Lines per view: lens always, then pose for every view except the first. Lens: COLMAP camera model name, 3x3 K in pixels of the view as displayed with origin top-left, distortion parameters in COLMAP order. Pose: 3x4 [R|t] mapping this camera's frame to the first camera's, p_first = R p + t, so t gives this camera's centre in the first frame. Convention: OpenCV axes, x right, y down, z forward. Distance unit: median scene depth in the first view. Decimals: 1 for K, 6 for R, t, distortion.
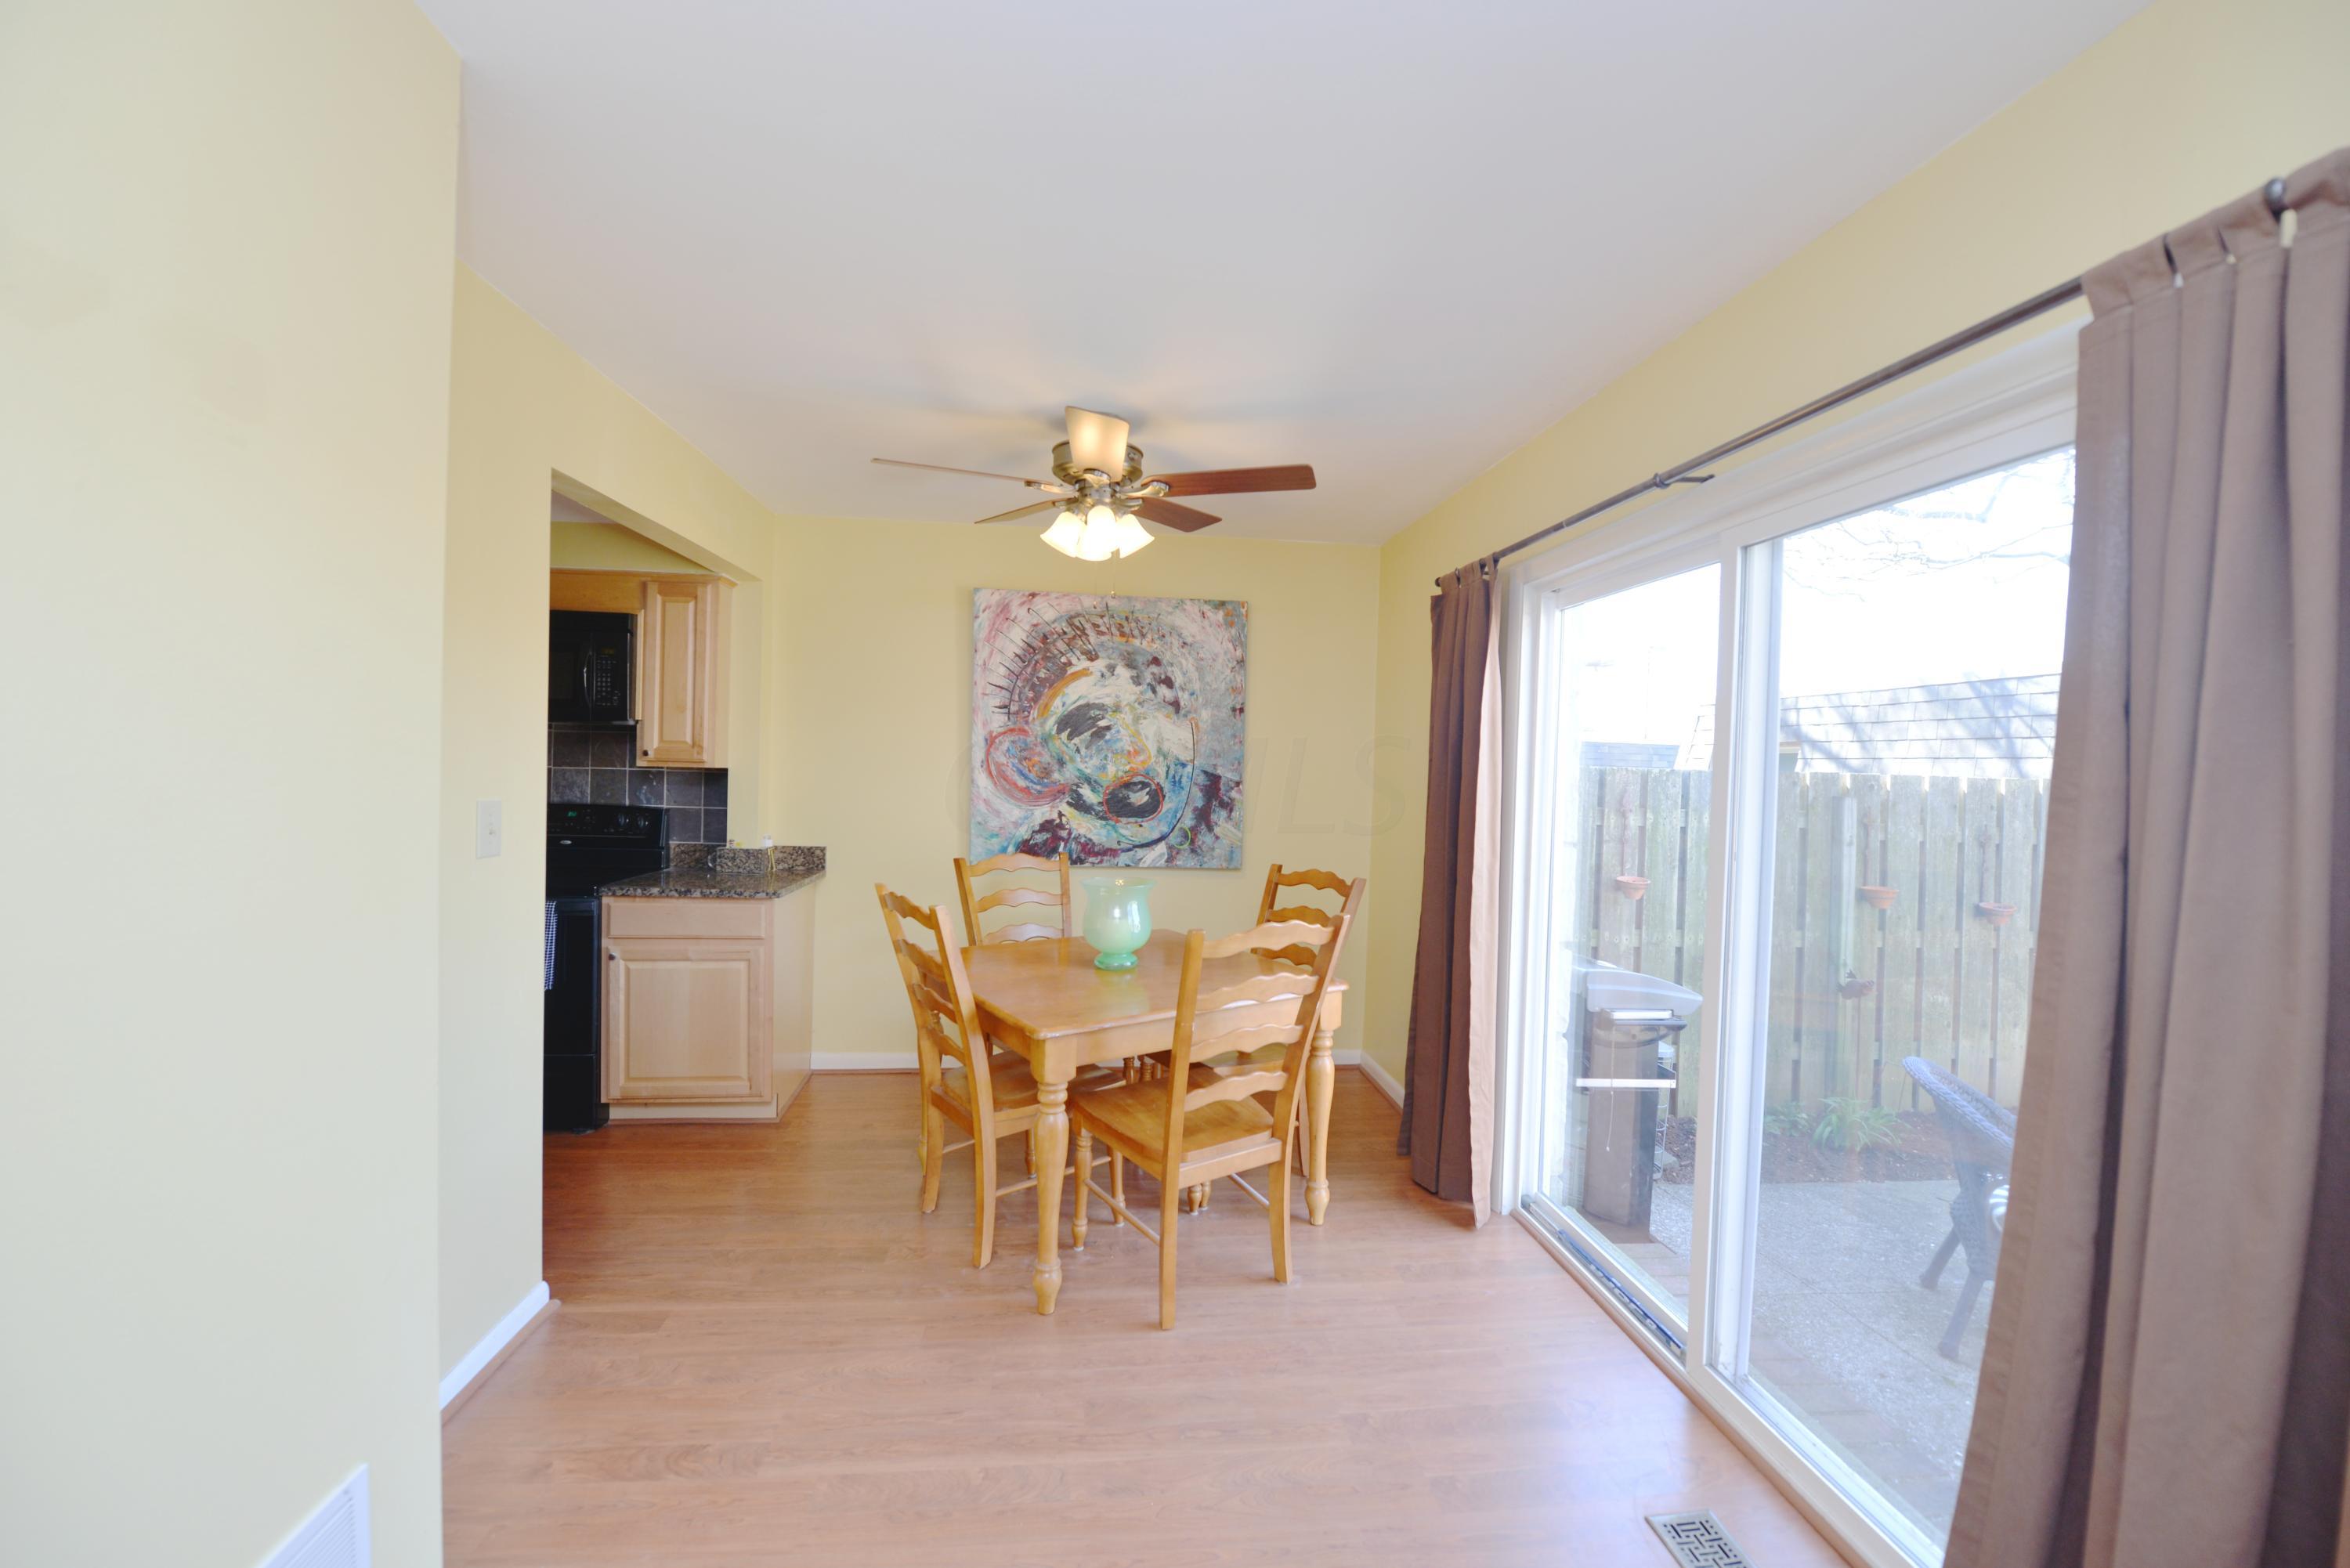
lens RADIAL K [[934.5, 0, 1171.7], [0, 934.5, 772.1], [0, 0, 1]] dist [-0.012909, -0.004969]
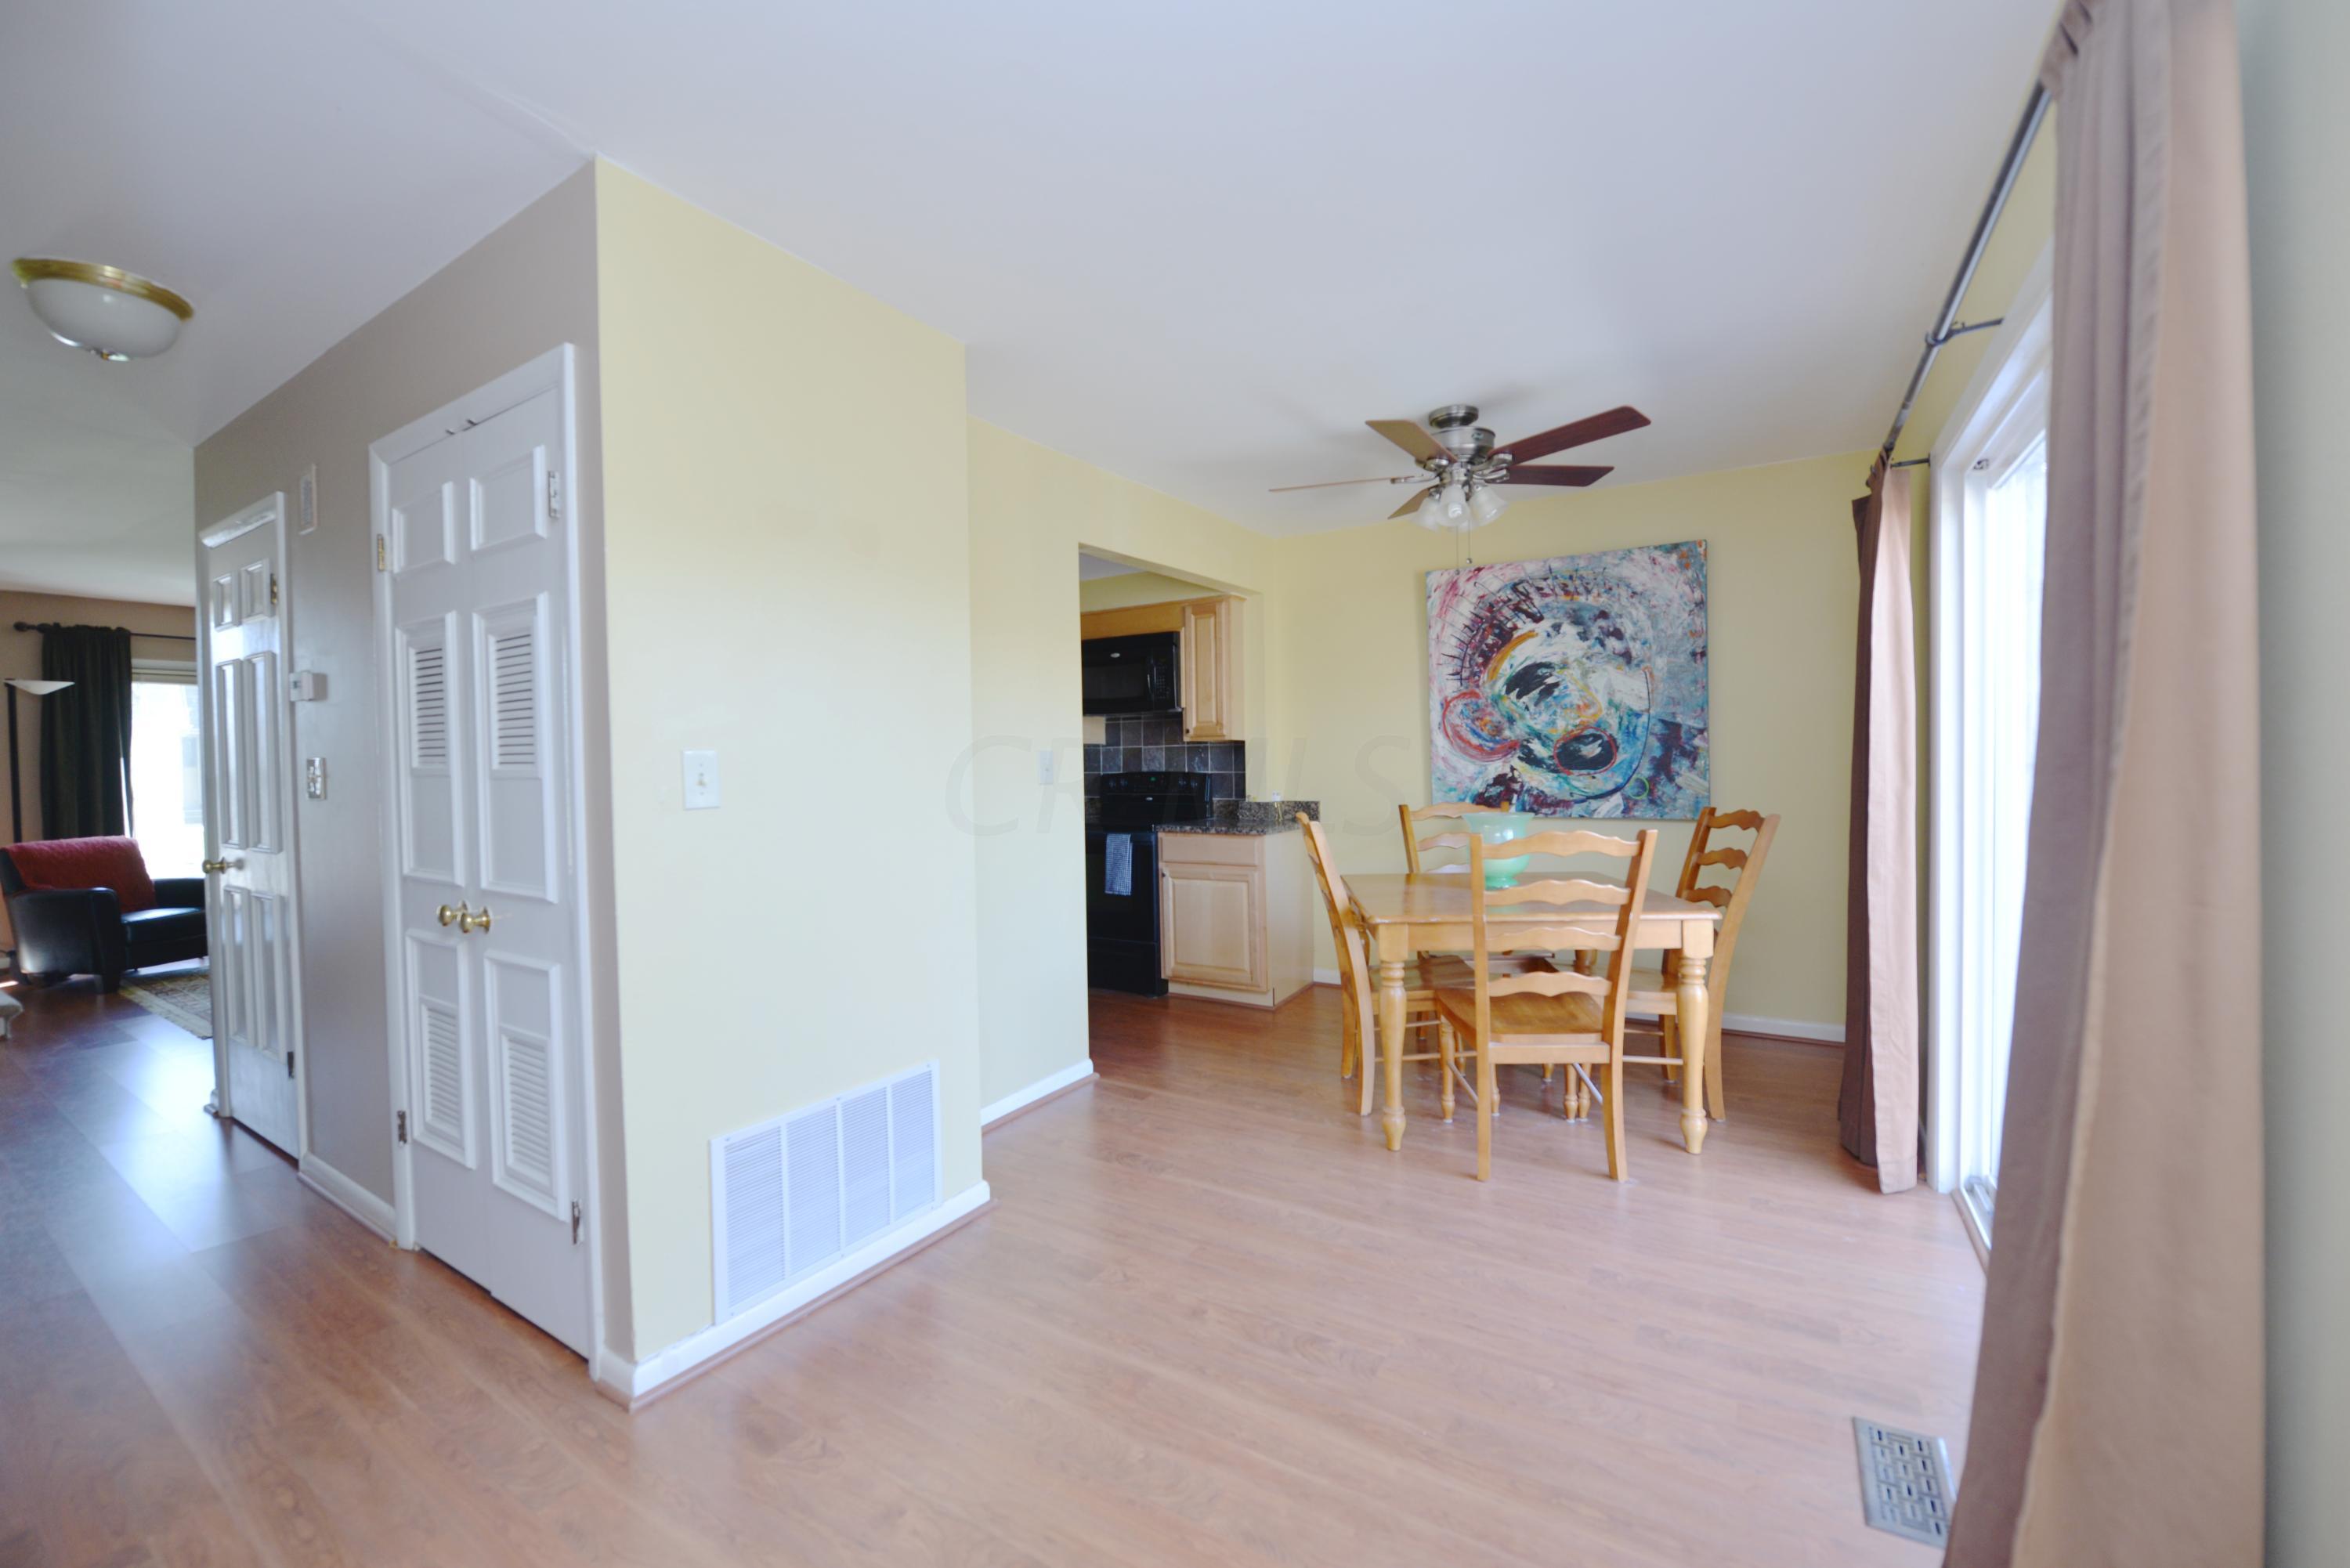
lens RADIAL K [[934.5, 0, 1171.7], [0, 934.5, 772.1], [0, 0, 1]] dist [-0.012909, -0.004969]
pose [[0.782944, -0.032054, -0.621266, 0.241090], [0.033827, 0.999388, -0.008932, 0.045533], [0.621172, -0.014022, 0.783549, -0.085839]]
